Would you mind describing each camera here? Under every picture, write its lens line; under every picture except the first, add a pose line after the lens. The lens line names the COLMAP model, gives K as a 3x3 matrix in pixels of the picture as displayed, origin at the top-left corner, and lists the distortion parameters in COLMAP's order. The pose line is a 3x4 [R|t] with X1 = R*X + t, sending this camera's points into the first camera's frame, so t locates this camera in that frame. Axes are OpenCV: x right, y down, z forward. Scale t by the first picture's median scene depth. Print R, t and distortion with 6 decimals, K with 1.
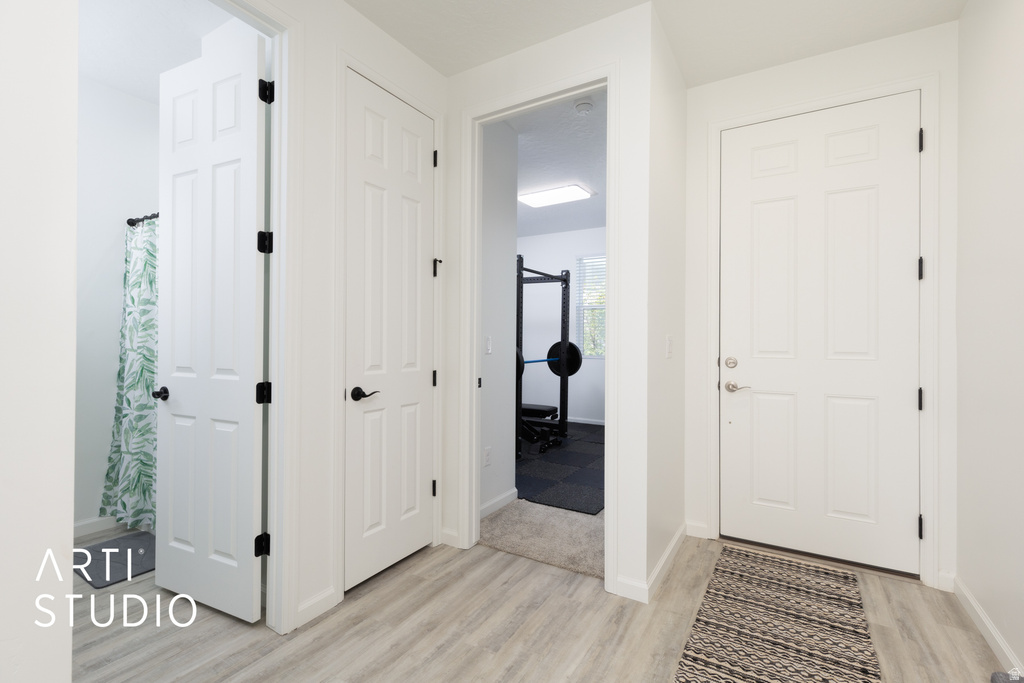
lens RADIAL K [[456.8, 0, 509.0], [0, 456.8, 340.4], [0, 0, 1]] dist [0.007882, -0.000137]
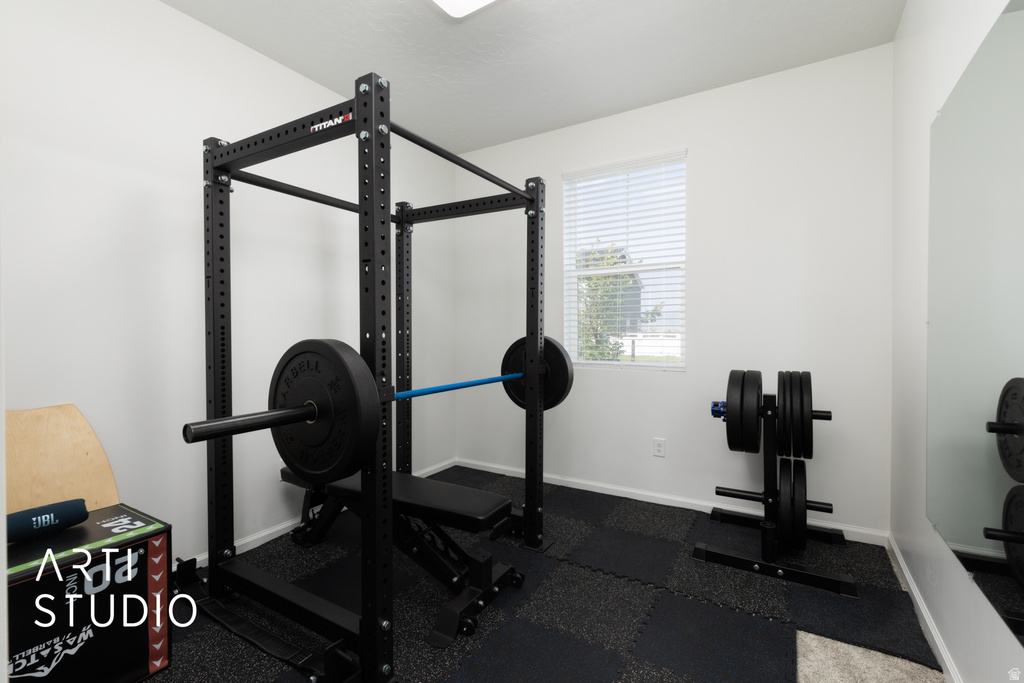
lens RADIAL K [[456.8, 0, 515.1], [0, 456.8, 339.6], [0, 0, 1]] dist [0.007882, -0.000137]
pose [[0.999904, -0.008979, 0.010589, 0.094139], [0.008869, 0.999906, 0.010435, -0.000443], [-0.010682, -0.010340, 0.999889, 0.524971]]
